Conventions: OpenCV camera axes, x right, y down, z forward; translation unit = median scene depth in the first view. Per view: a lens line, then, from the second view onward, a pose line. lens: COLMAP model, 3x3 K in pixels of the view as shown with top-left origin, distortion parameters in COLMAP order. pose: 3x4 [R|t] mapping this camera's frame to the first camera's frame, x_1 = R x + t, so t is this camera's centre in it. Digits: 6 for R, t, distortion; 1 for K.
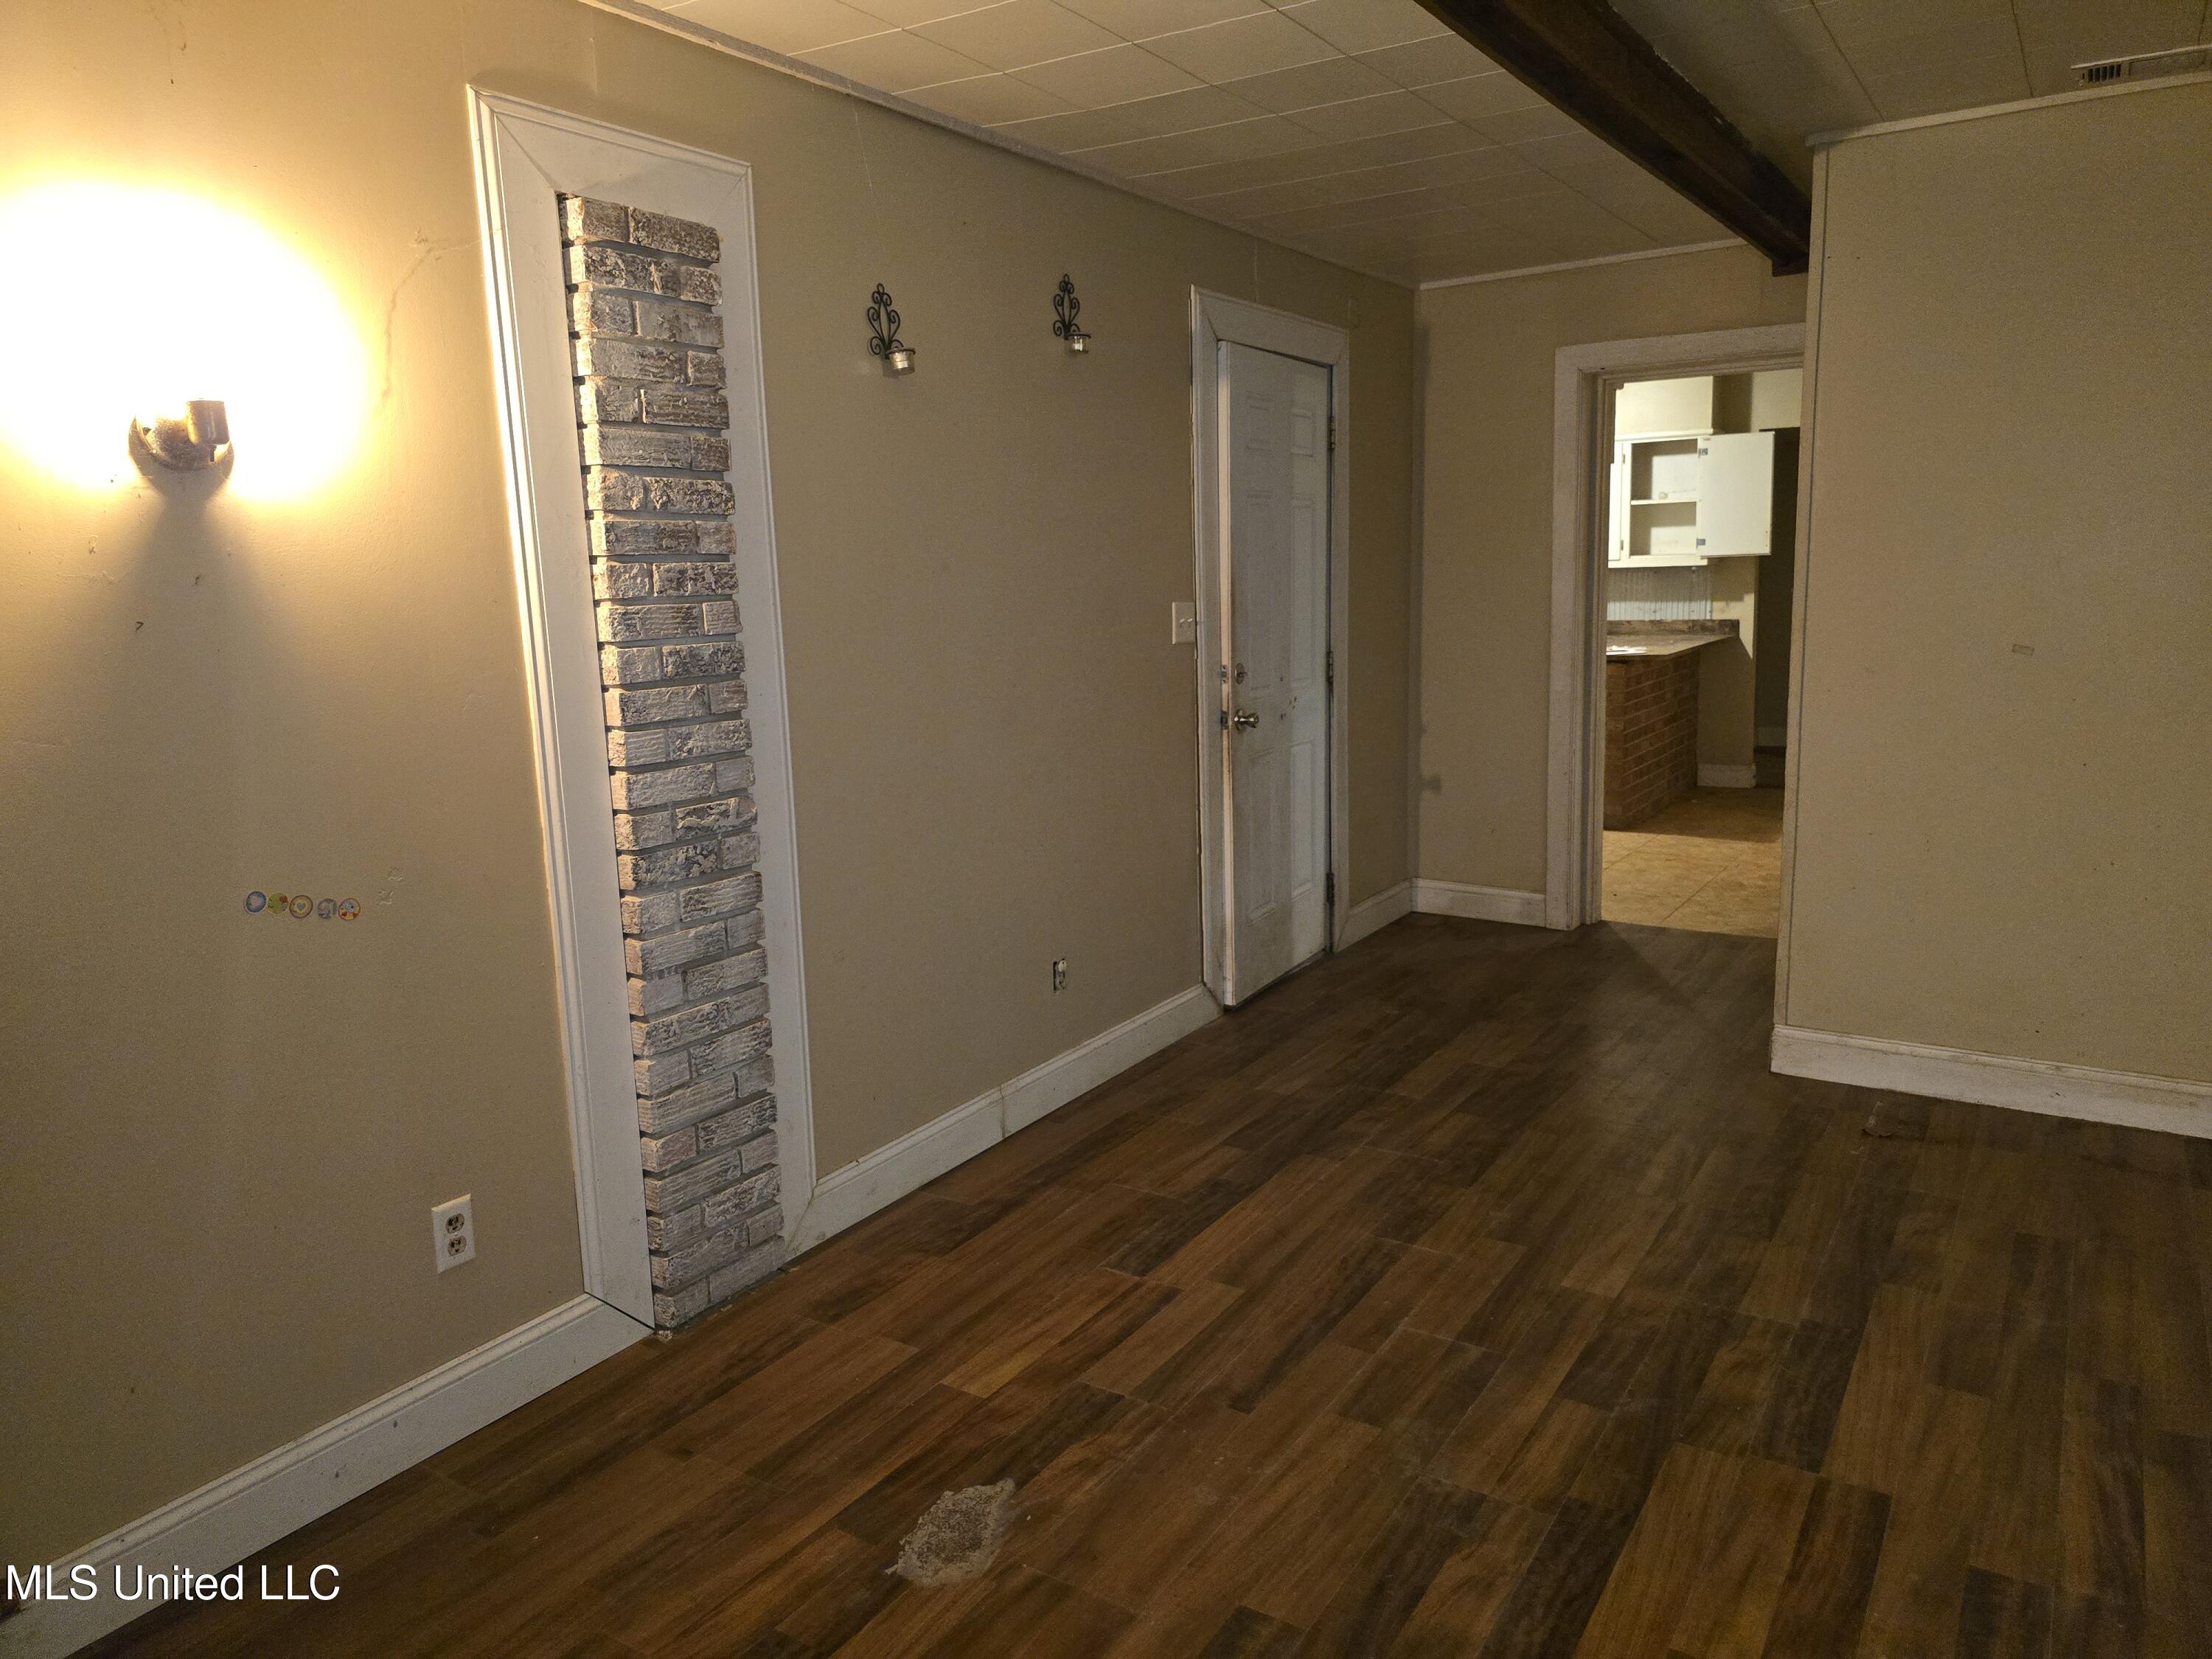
lens RADIAL K [[1511.5, 0, 1141.0], [0, 1511.5, 792.1], [0, 0, 1]] dist [0.018226, -0.011873]
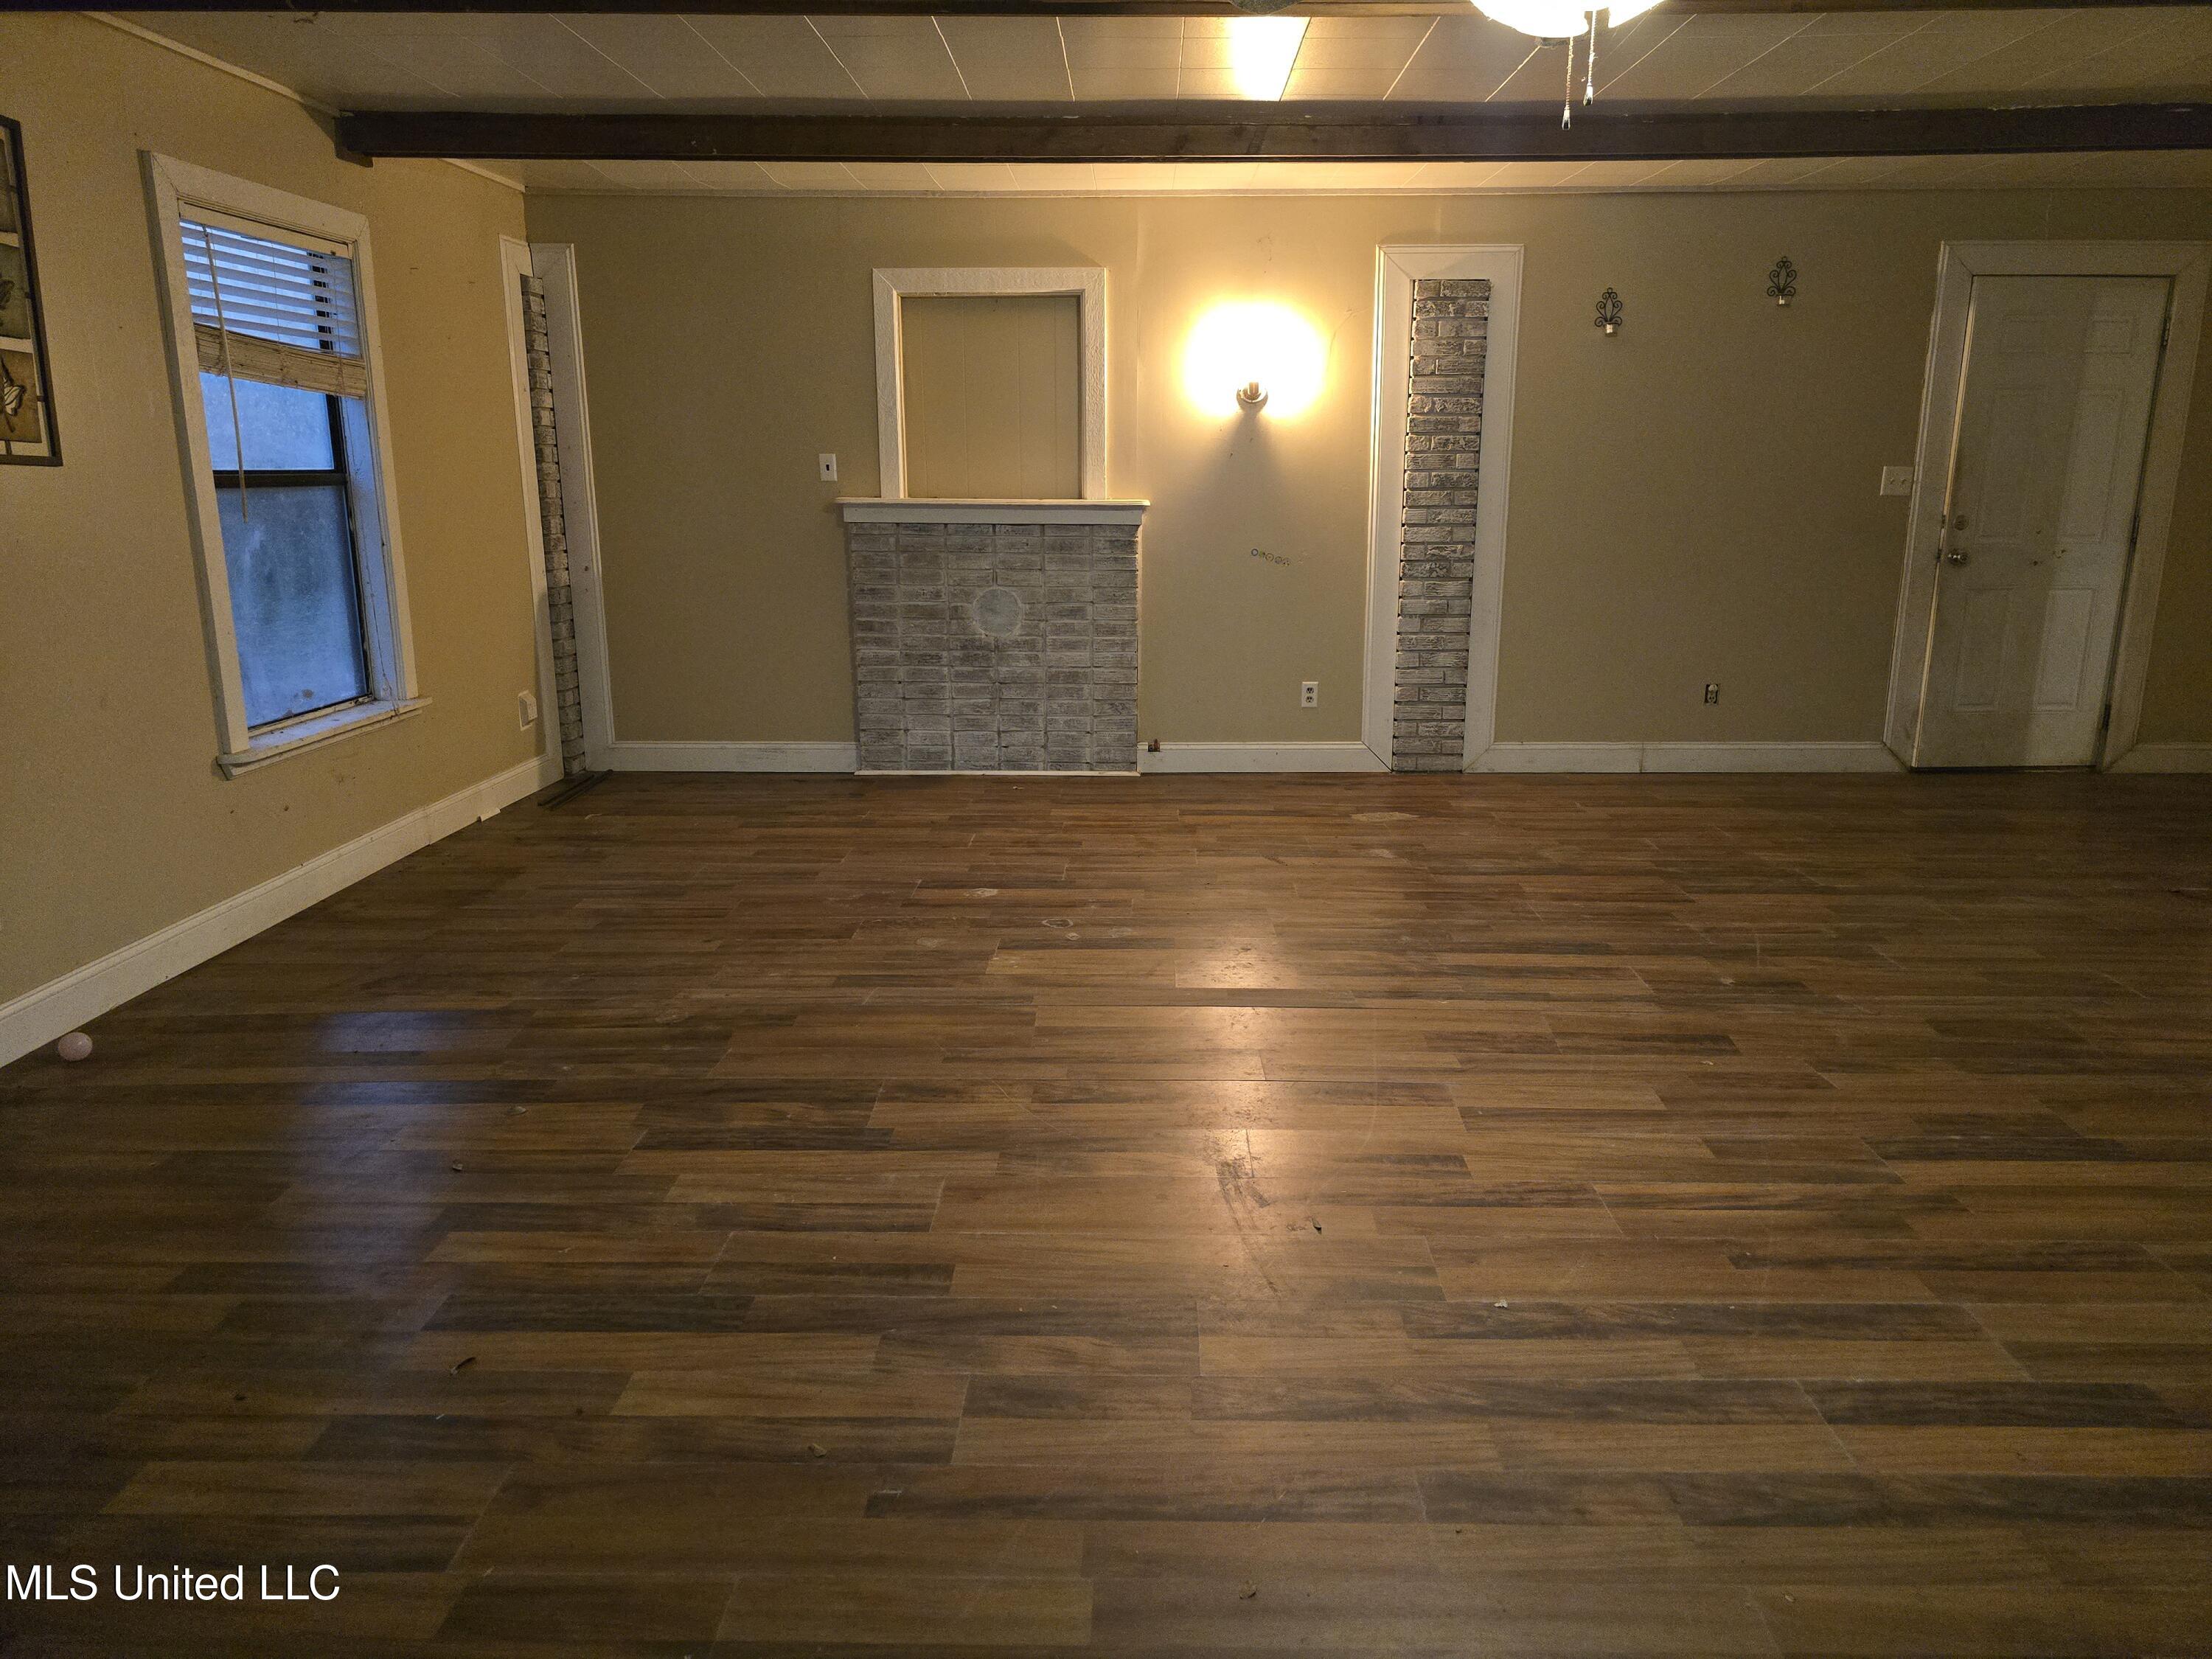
lens RADIAL K [[1511.5, 0, 1109.6], [0, 1511.5, 824.8], [0, 0, 1]] dist [0.018226, -0.011873]
pose [[0.505172, 0.215175, -0.835764, 1.457753], [-0.140904, 0.975989, 0.166109, 0.111798], [0.851438, 0.033849, 0.523361, -0.599144]]
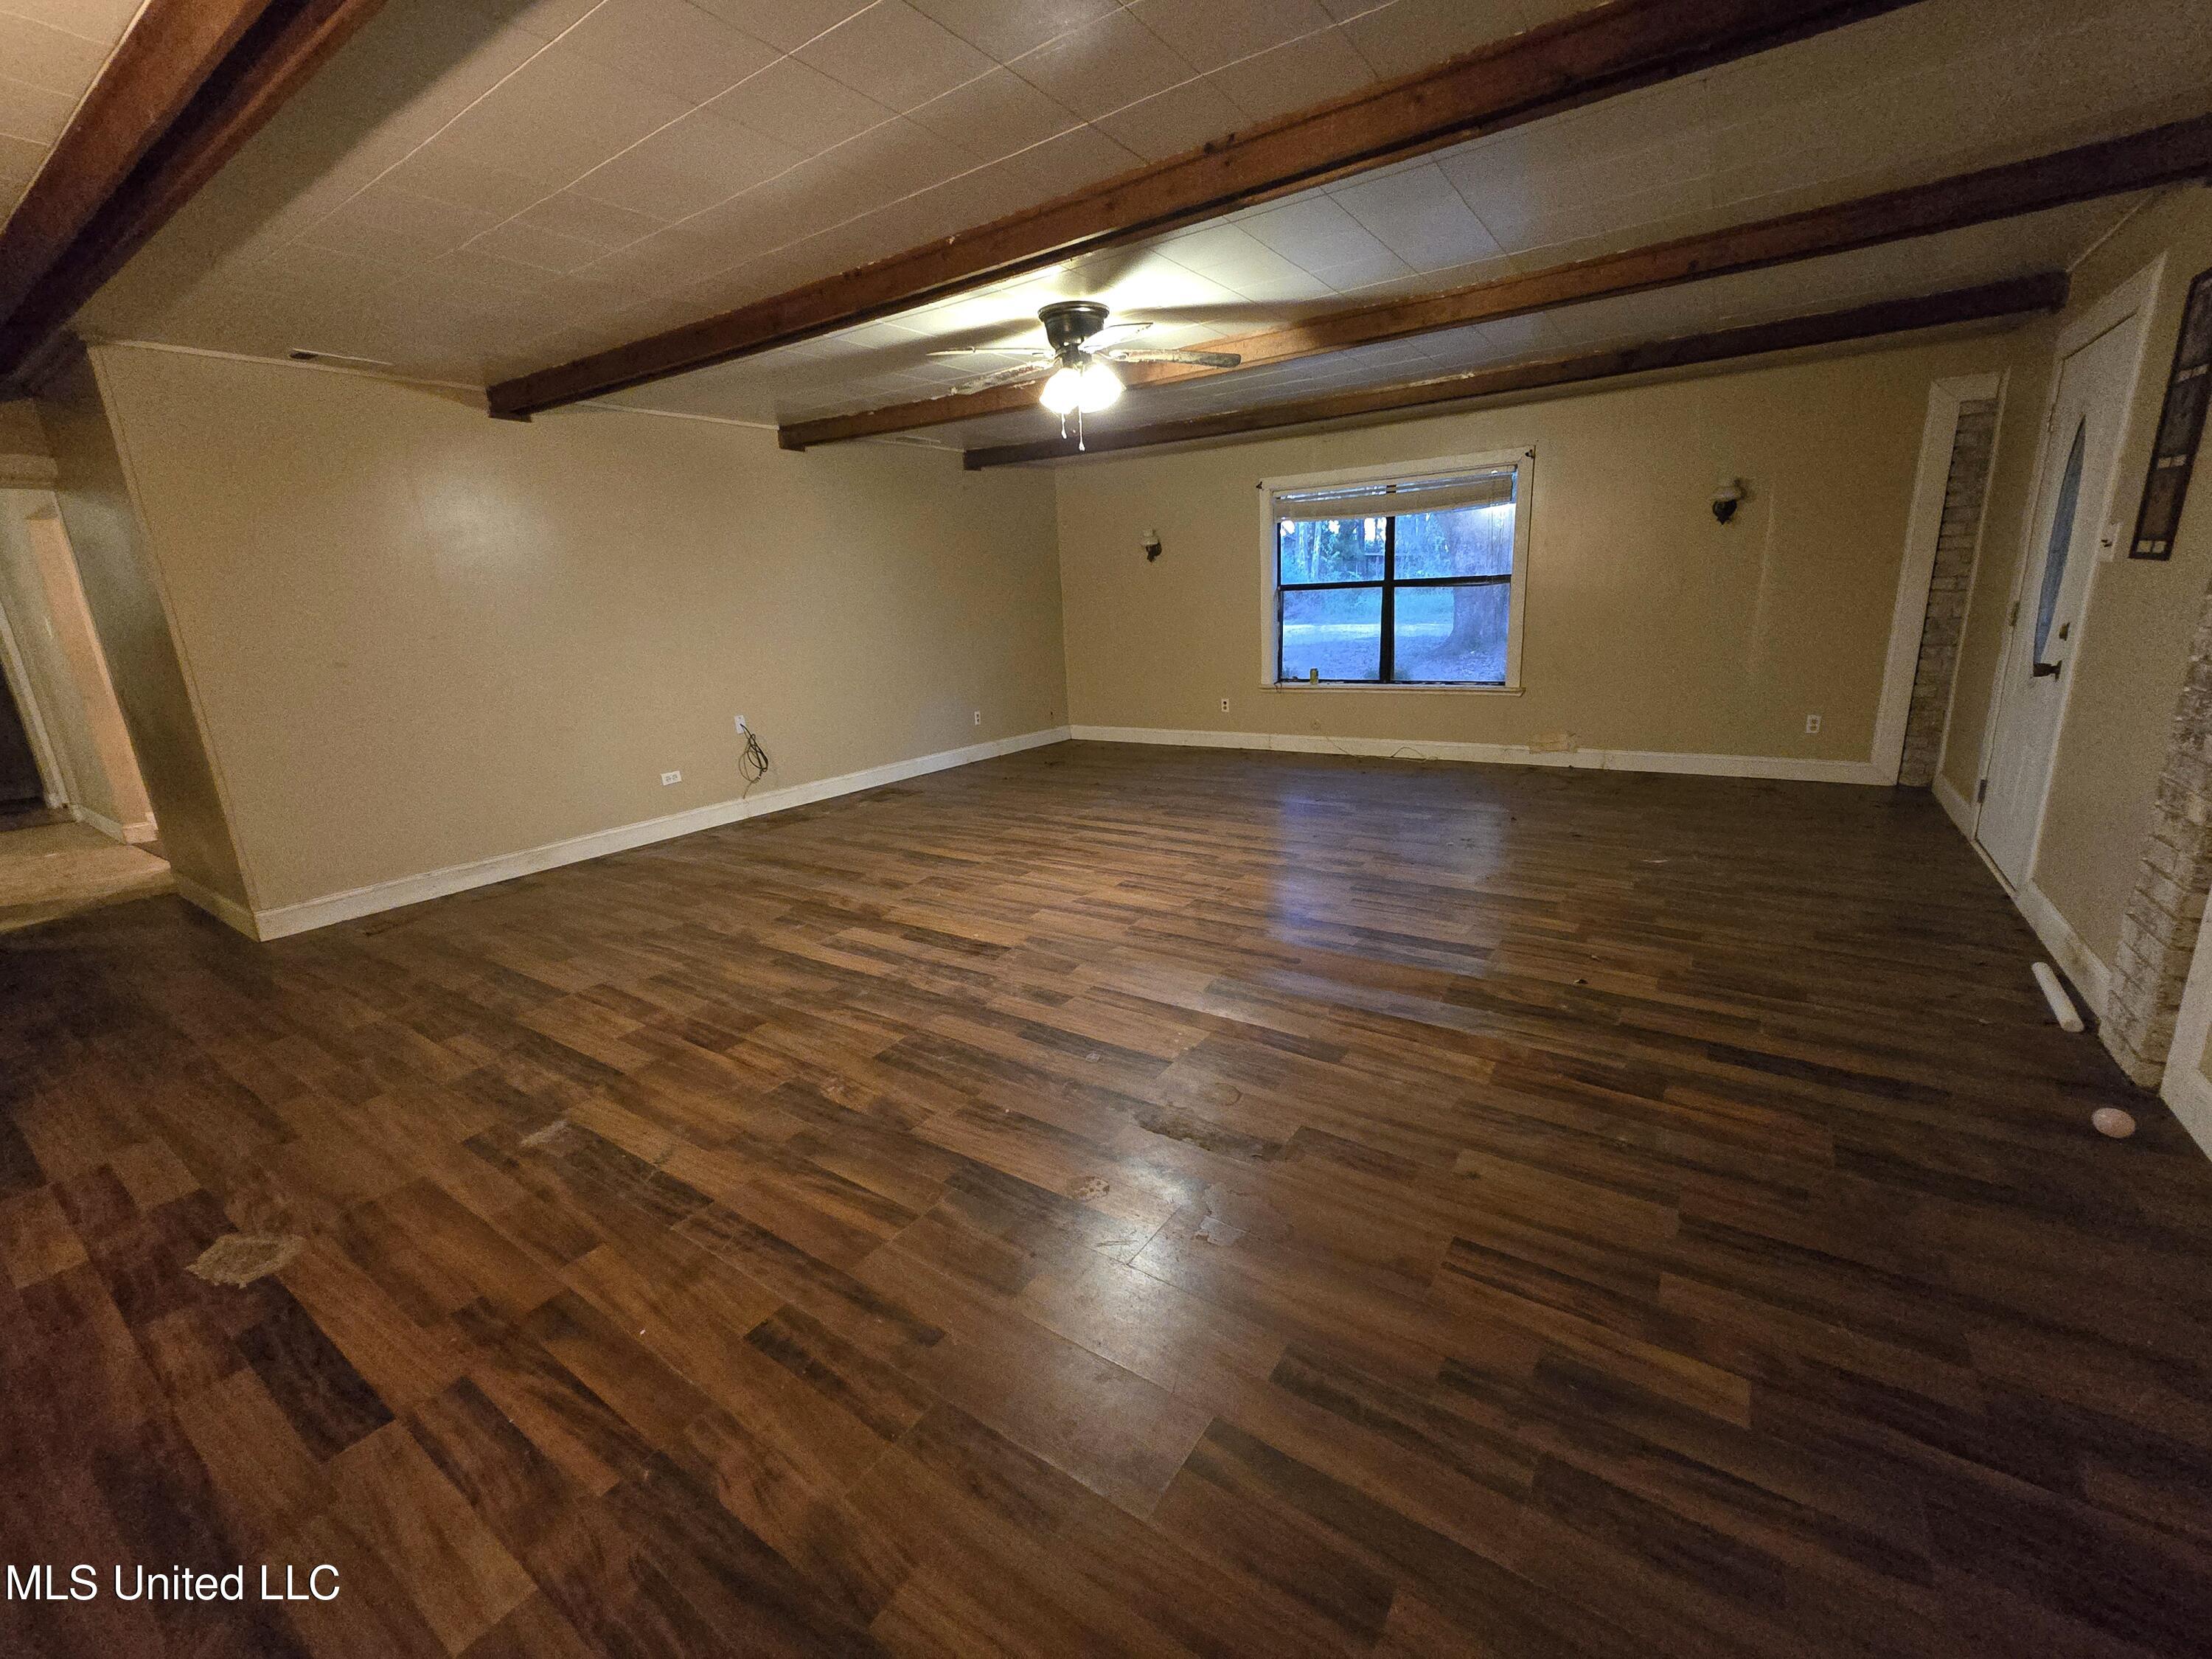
lens RADIAL K [[896.8, 0, 1107.1], [0, 896.8, 806.9], [0, 0, 1]] dist [-0.002198, 0.000078]
pose [[0.048194, -0.220964, 0.974091, -0.634595], [0.202778, 0.957080, 0.207072, 0.048687], [-0.978038, 0.187545, 0.090932, 0.022016]]
